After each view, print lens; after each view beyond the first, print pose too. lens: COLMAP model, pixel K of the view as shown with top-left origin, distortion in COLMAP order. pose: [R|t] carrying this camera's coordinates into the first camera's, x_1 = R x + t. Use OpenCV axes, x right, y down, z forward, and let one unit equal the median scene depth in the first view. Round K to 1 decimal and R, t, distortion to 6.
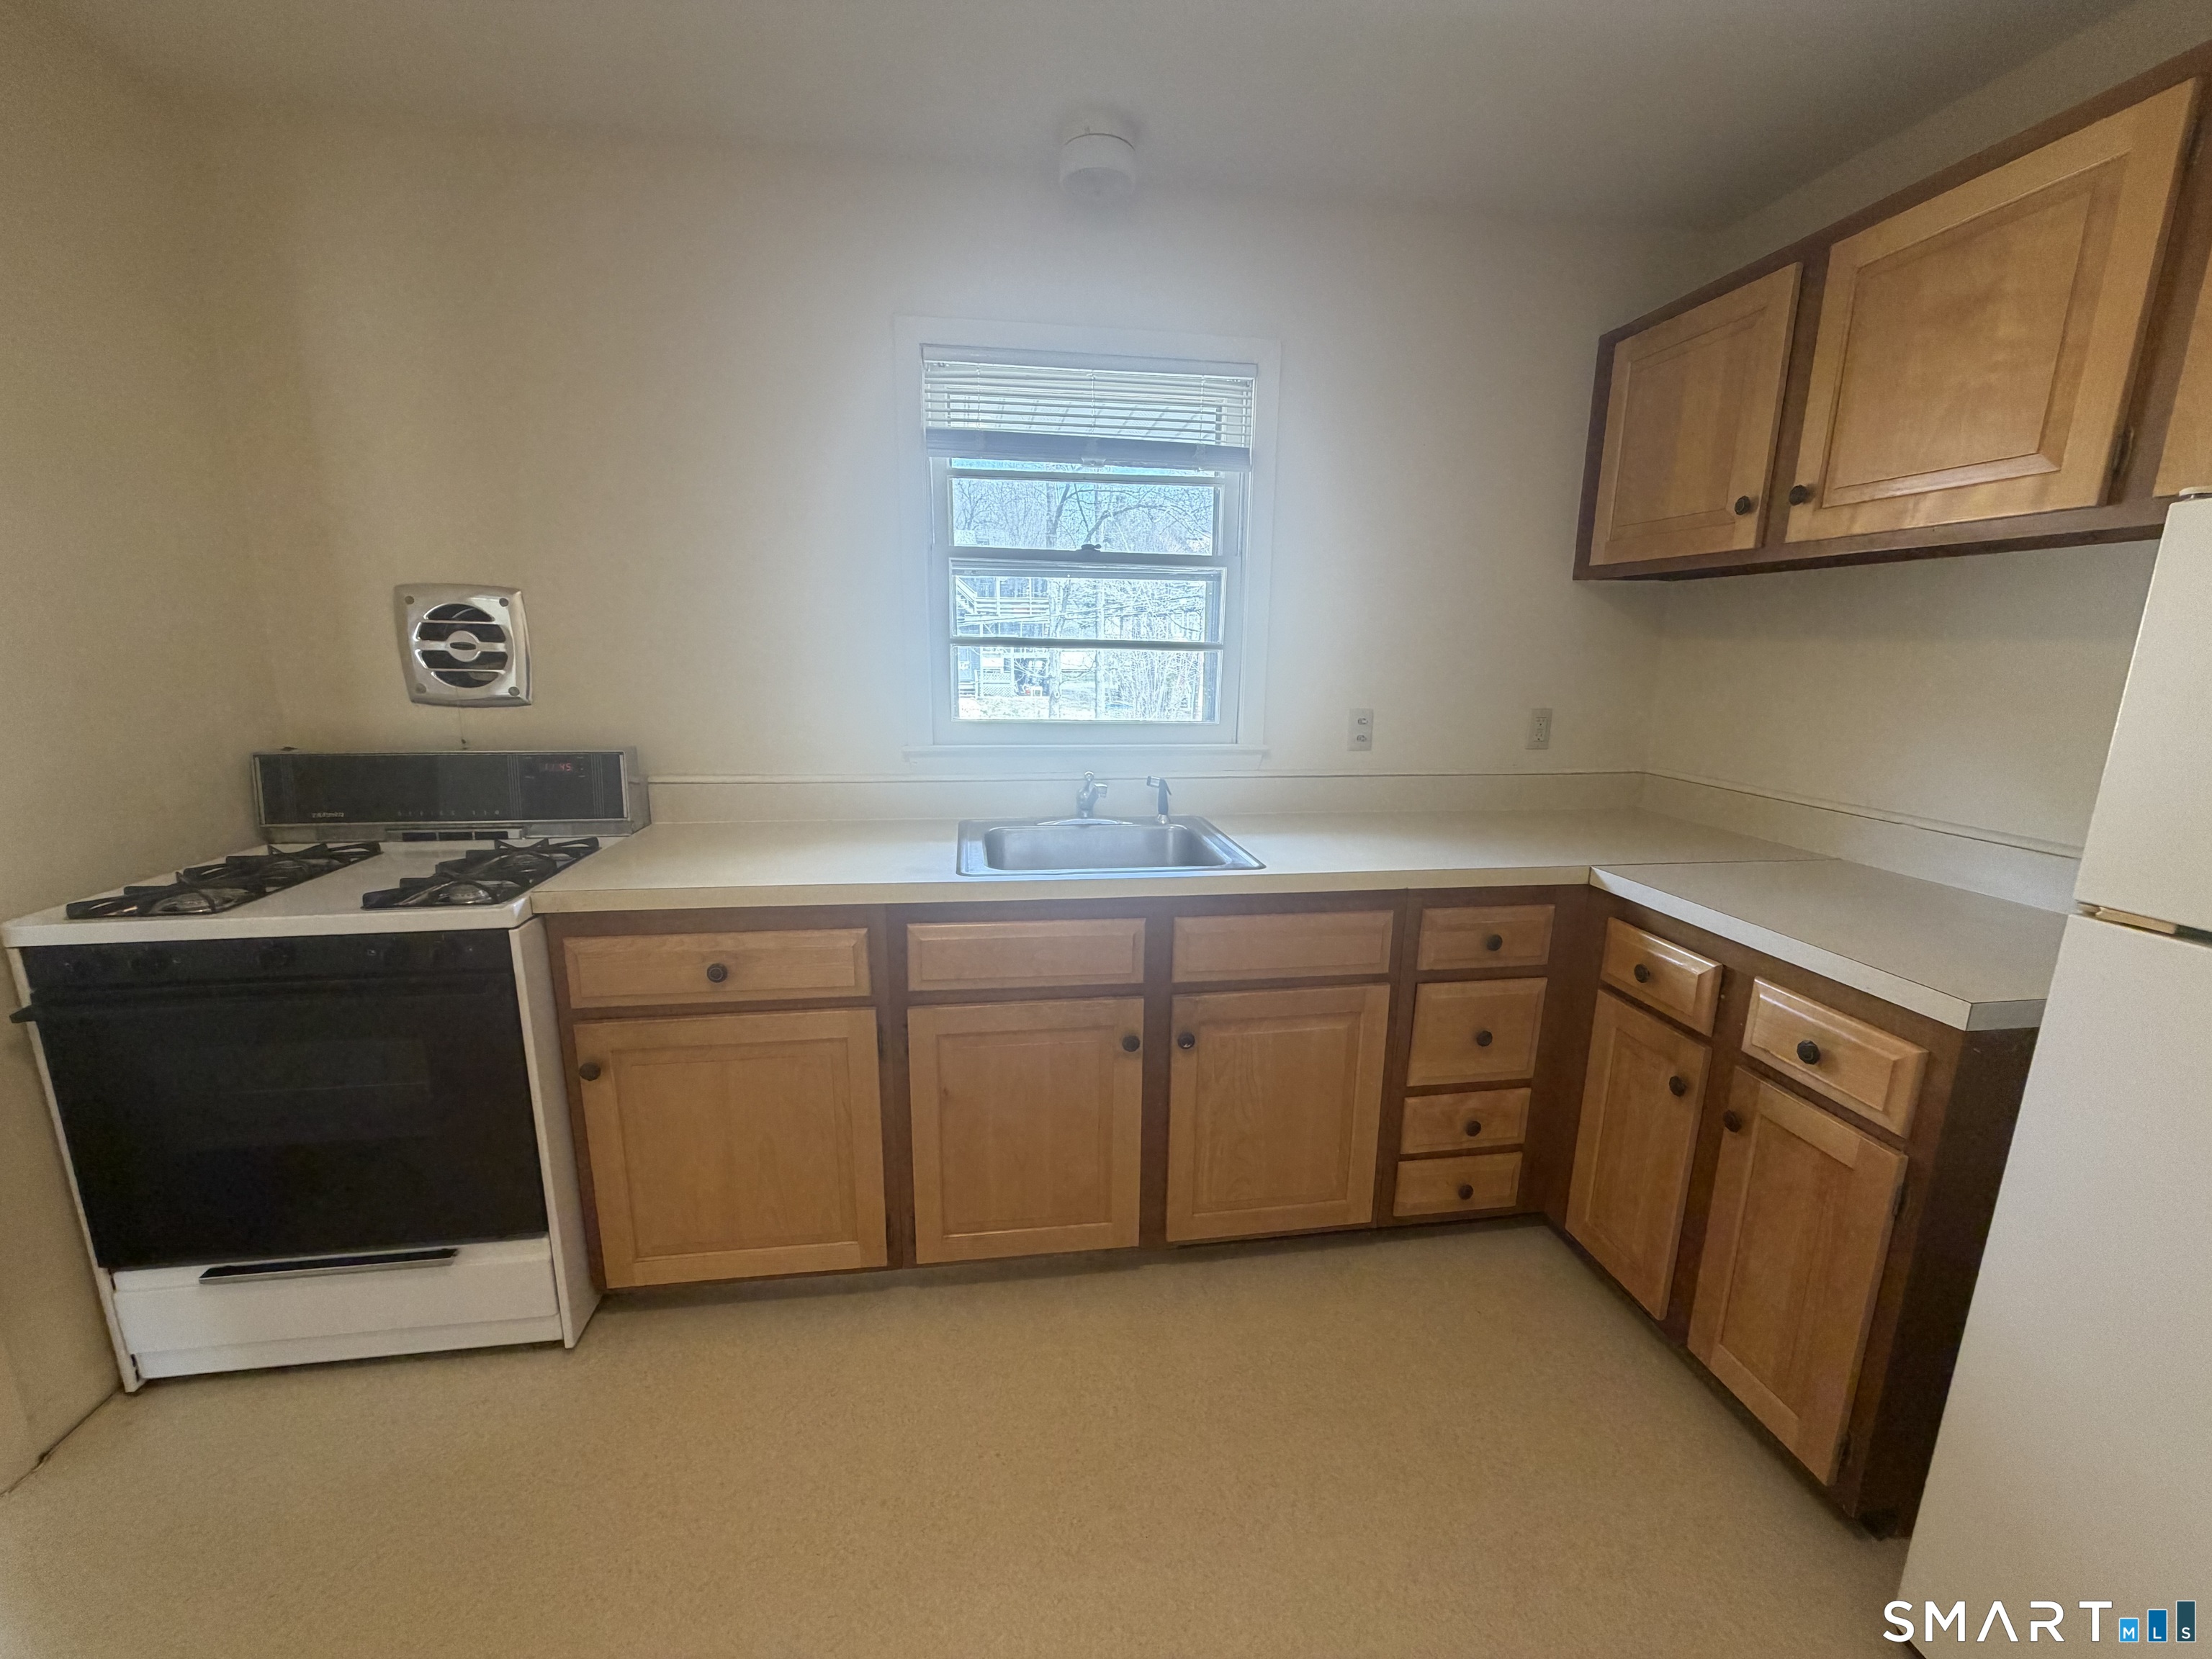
lens RADIAL K [[871.0, 0, 1114.9], [0, 871.0, 834.8], [0, 0, 1]] dist [-0.008479, 0.002393]
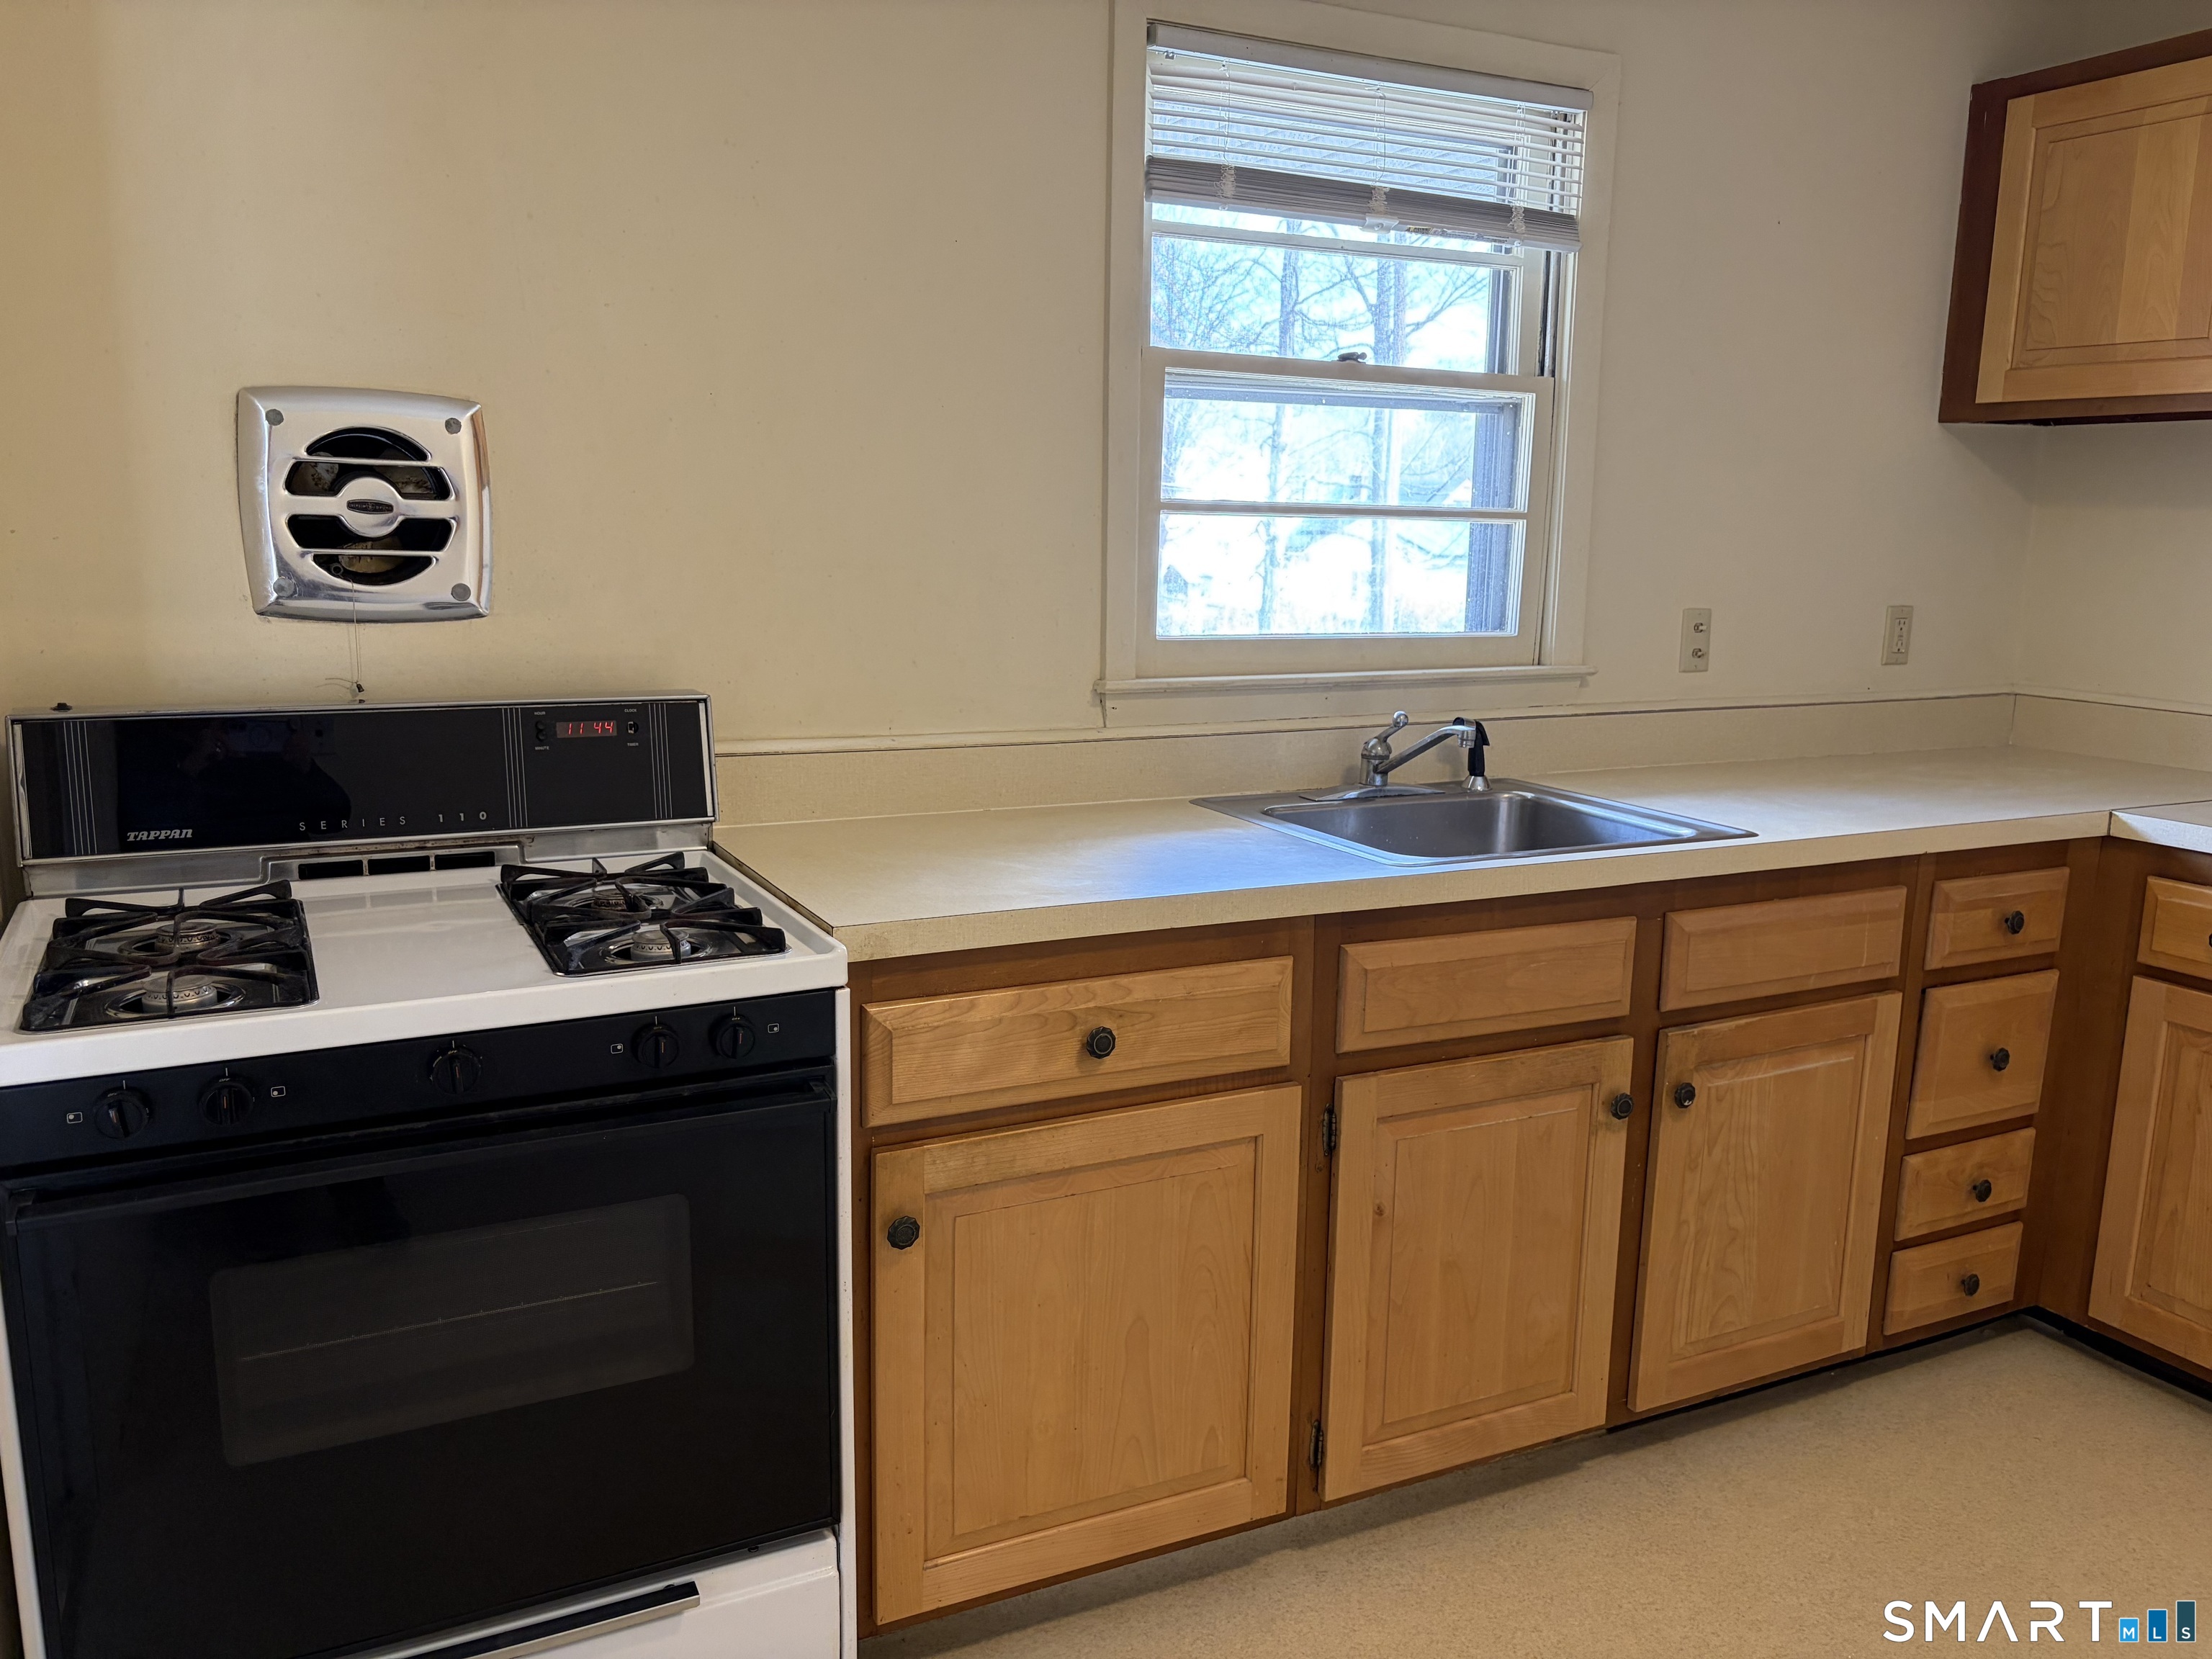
lens RADIAL K [[1662.7, 0, 1097.4], [0, 1662.7, 839.0], [0, 0, 1]] dist [0.030852, -0.039309]
pose [[0.953064, -0.053762, 0.297959, -0.711097], [0.060452, 0.998083, -0.013275, 0.027192], [-0.296674, 0.030664, 0.954486, -0.105329]]
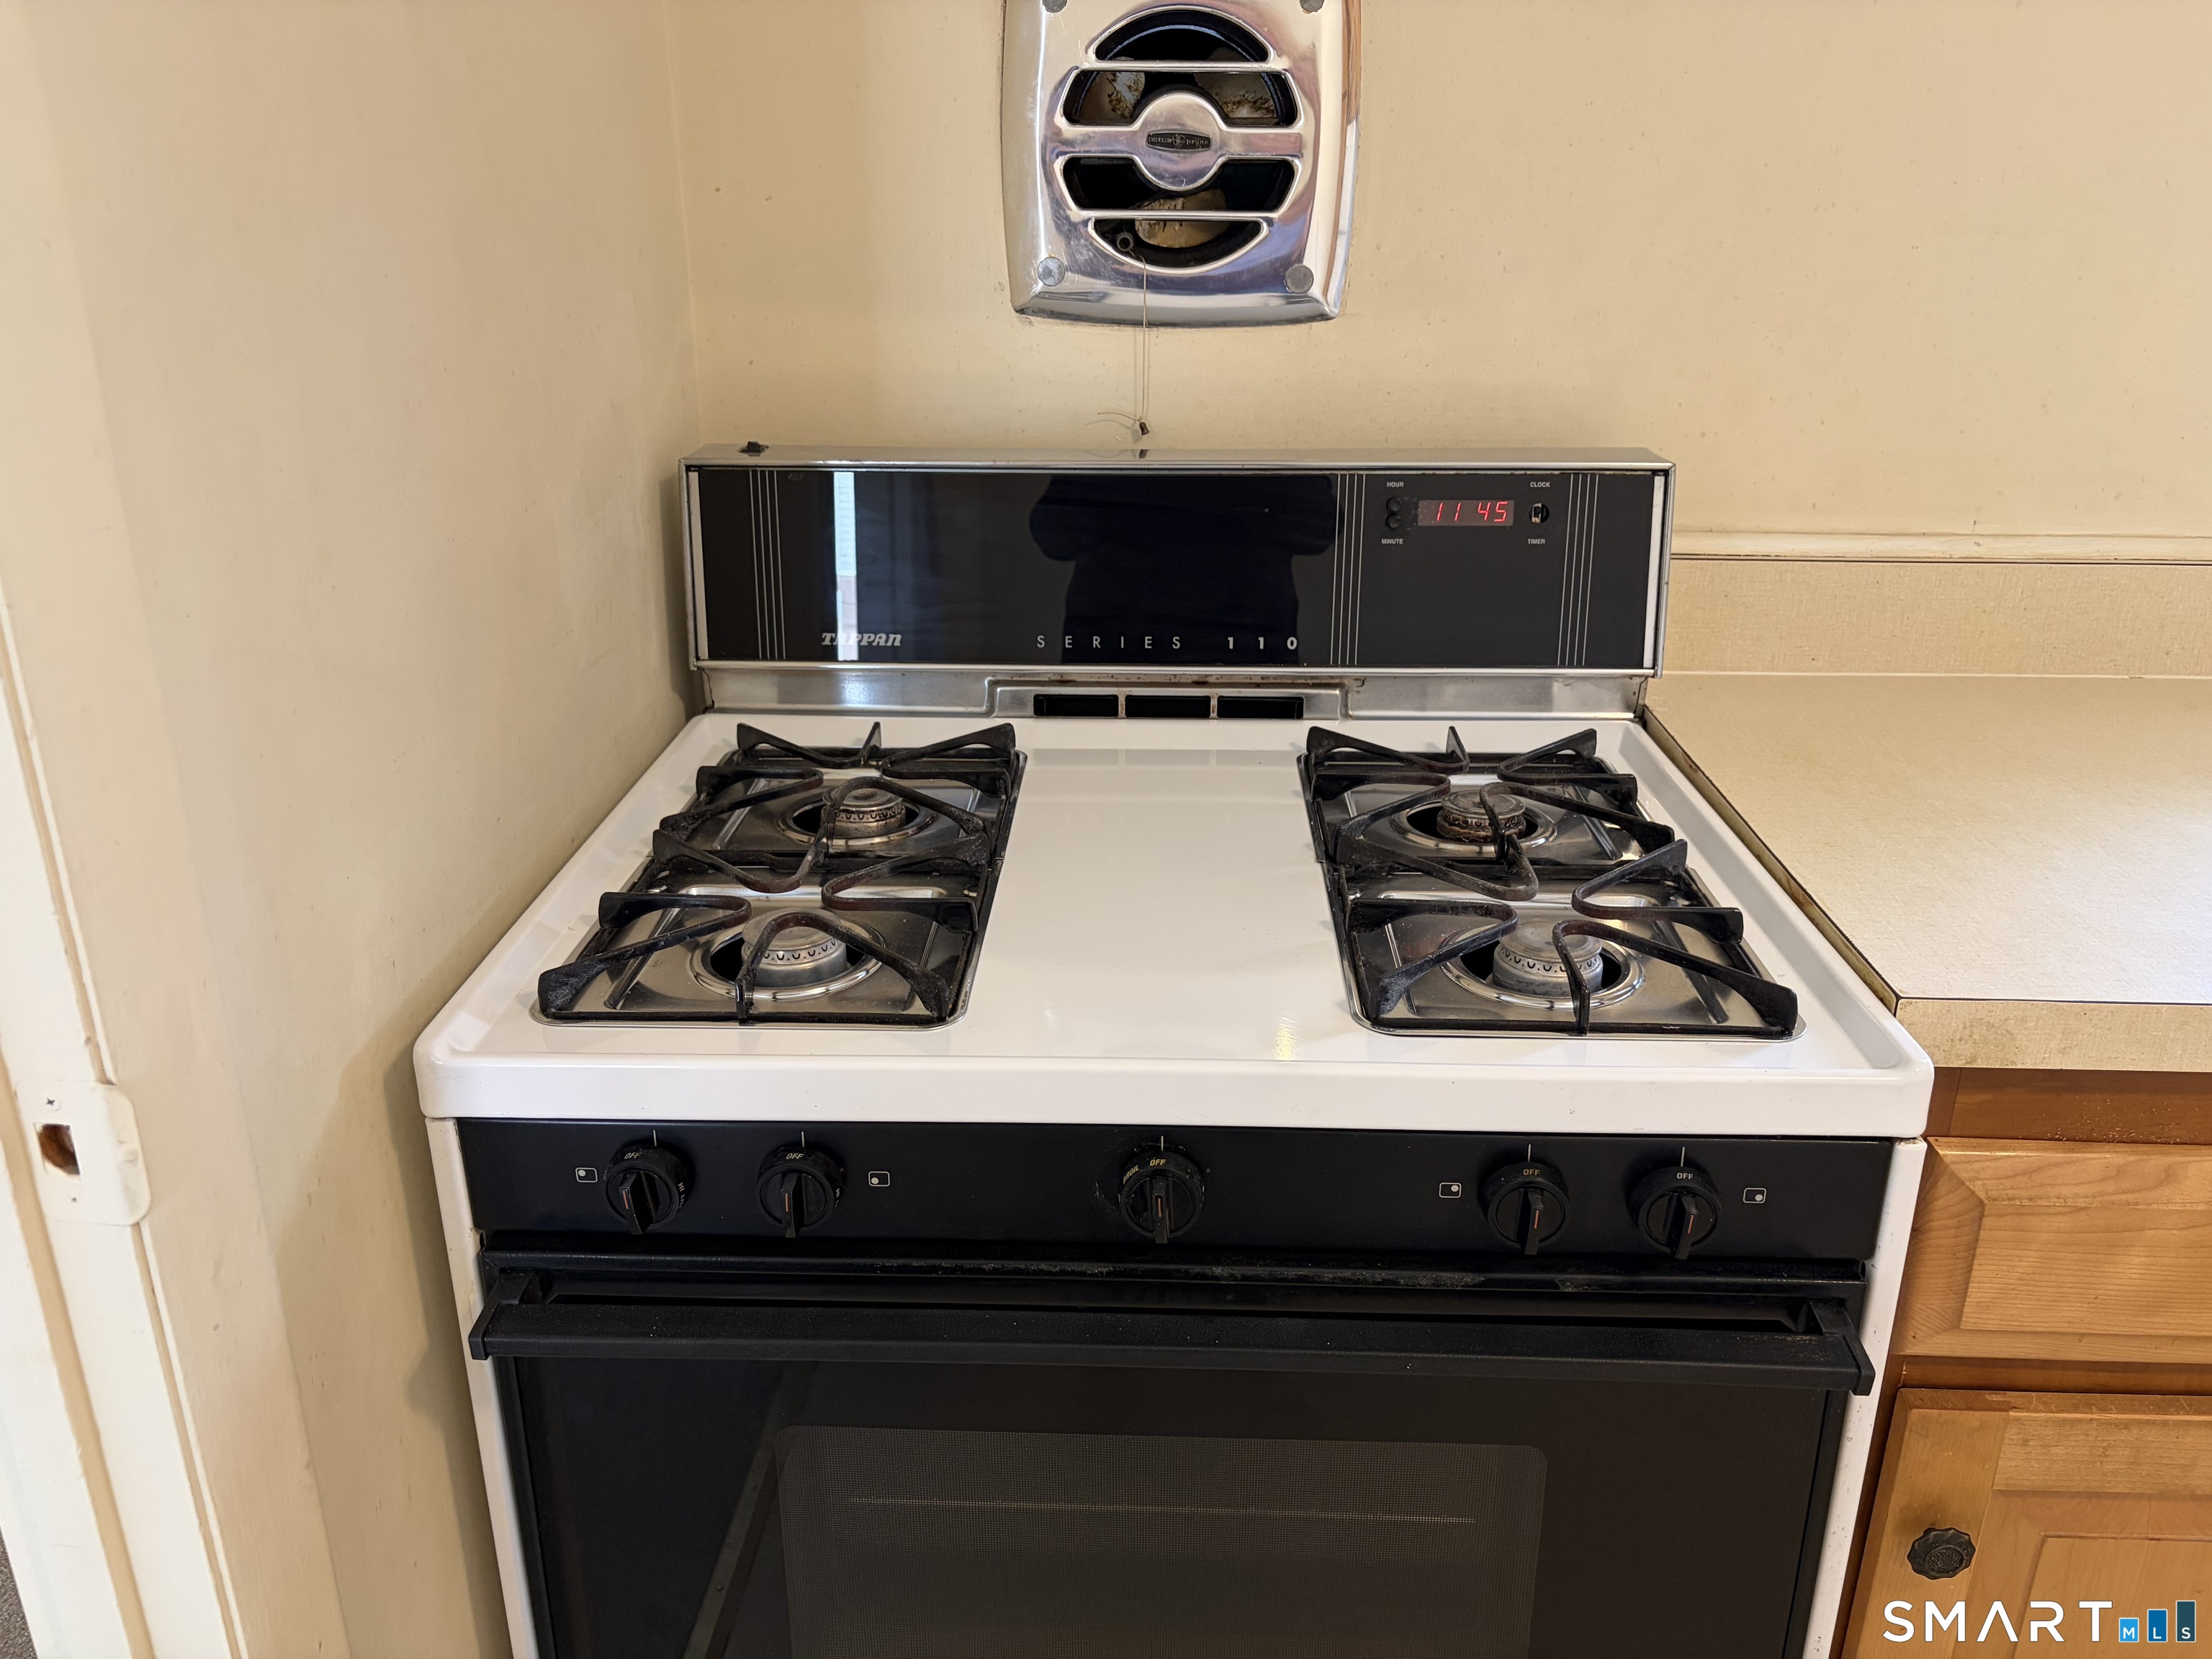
lens RADIAL K [[1662.7, 0, 1115.7], [0, 1662.7, 820.3], [0, 0, 1]] dist [0.030852, -0.039309]
pose [[0.980909, 0.055208, -0.186466, -0.706422], [-0.026329, 0.987730, 0.153935, -0.060454], [0.192676, -0.146086, 0.970327, 0.357484]]
